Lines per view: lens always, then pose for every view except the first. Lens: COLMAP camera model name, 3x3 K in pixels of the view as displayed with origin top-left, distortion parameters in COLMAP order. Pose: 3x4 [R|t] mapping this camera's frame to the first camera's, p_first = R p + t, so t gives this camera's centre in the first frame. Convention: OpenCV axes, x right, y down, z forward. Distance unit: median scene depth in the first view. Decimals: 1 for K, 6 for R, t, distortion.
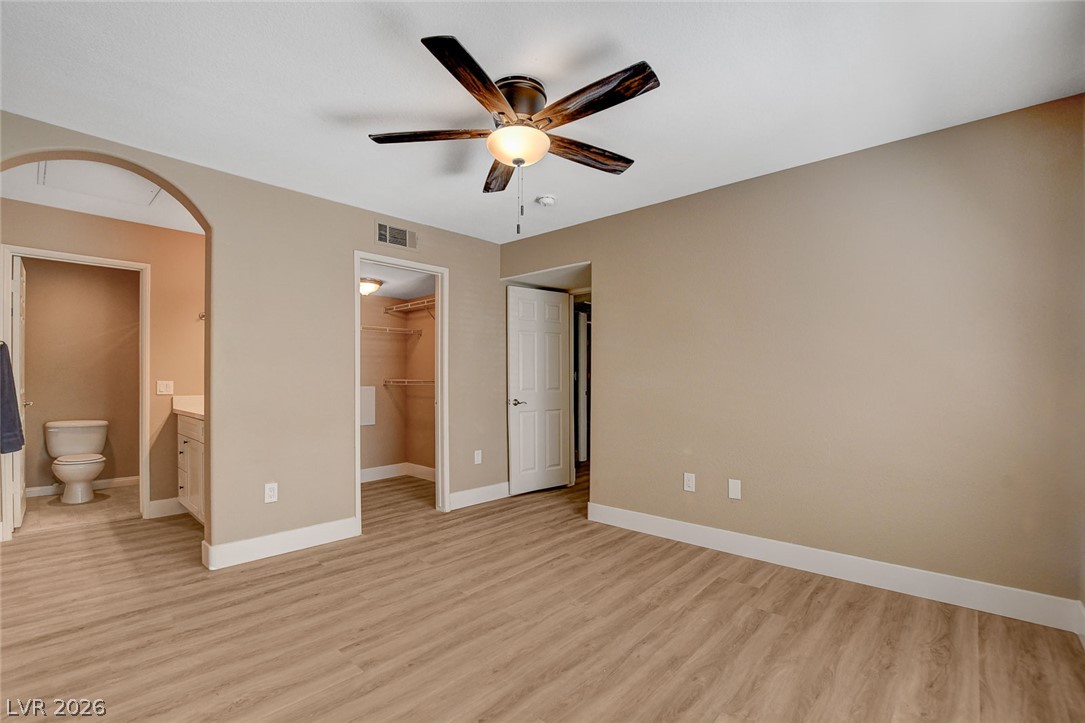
lens RADIAL K [[483.3, 0, 543.4], [0, 483.3, 369.9], [0, 0, 1]] dist [-0.024134, 0.000389]
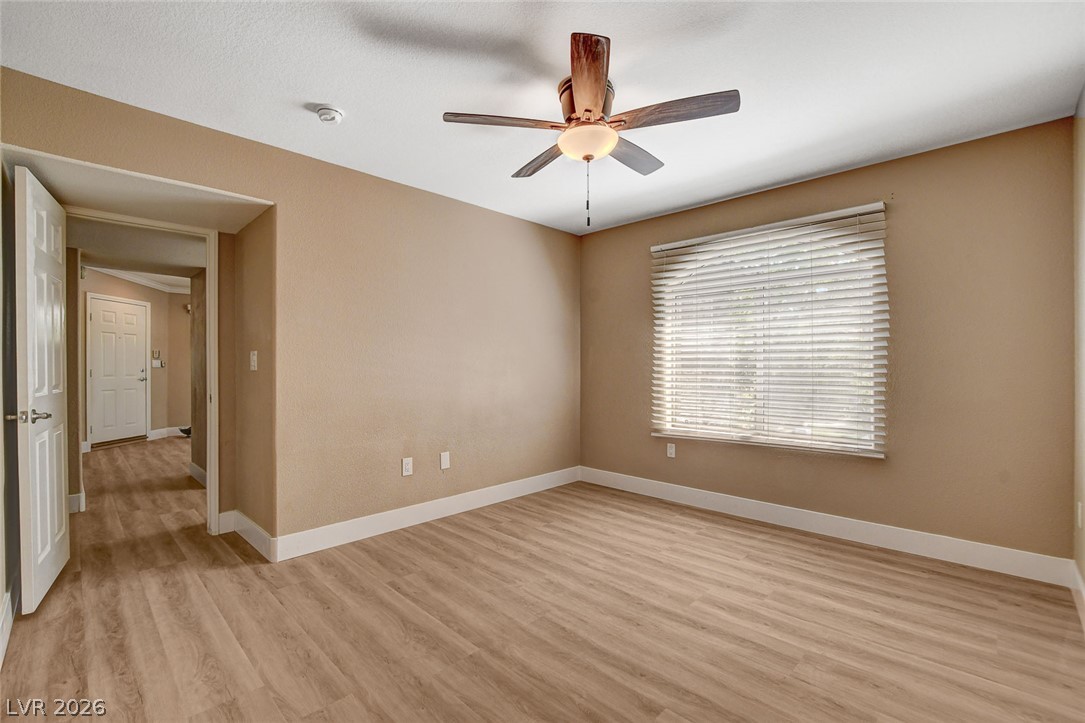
lens RADIAL K [[464.3, 0, 548.1], [0, 464.3, 371.0], [0, 0, 1]] dist [-0.007594, -0.000100]
pose [[0.036781, -0.006594, 0.999302, -0.774751], [-0.018905, 0.999795, 0.007293, 0.016042], [-0.999144, -0.019160, 0.036649, 0.764847]]
